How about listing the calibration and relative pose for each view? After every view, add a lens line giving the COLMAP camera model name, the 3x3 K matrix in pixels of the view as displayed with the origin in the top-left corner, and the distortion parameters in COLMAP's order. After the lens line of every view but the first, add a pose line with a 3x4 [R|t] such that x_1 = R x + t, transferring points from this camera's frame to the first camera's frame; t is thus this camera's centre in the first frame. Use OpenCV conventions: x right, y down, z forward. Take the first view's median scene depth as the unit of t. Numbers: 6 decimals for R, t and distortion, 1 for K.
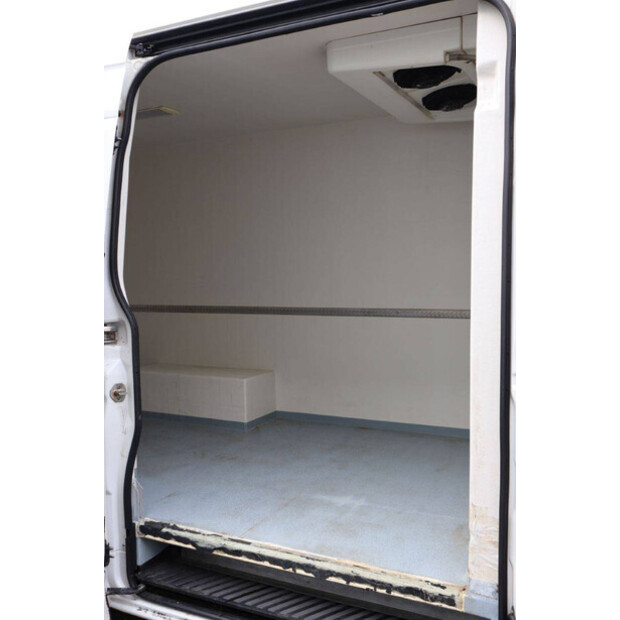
lens RADIAL K [[619.5, 0, 306.7], [0, 619.5, 307.9], [0, 0, 1]] dist [-0.095605, 0.000000]
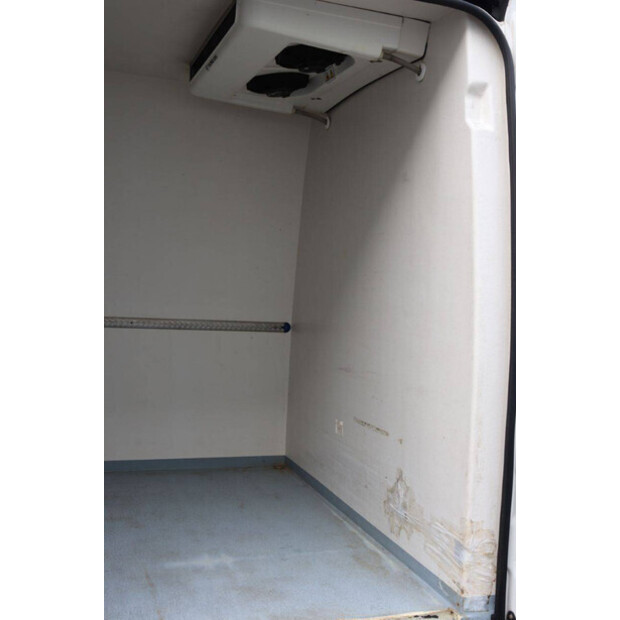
lens RADIAL K [[731.0, 0, 314.3], [0, 731.0, 310.4], [0, 0, 1]] dist [-0.024350, 0.000000]
pose [[0.674028, 0.023061, 0.738346, -0.632919], [-0.022130, 0.999694, -0.011021, -0.004497], [-0.738374, -0.008911, 0.674332, 0.303957]]
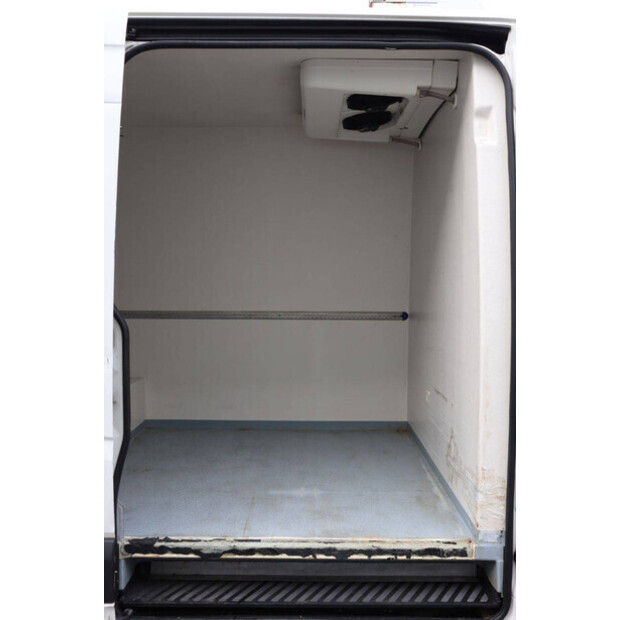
lens RADIAL K [[643.6, 0, 309.7], [0, 643.6, 312.9], [0, 0, 1]] dist [-0.088013, 0.000000]
pose [[0.890137, -0.005342, 0.455662, -0.488750], [0.005924, 0.999982, 0.000150, 0.006410], [-0.455655, 0.002566, 0.890153, 0.016215]]
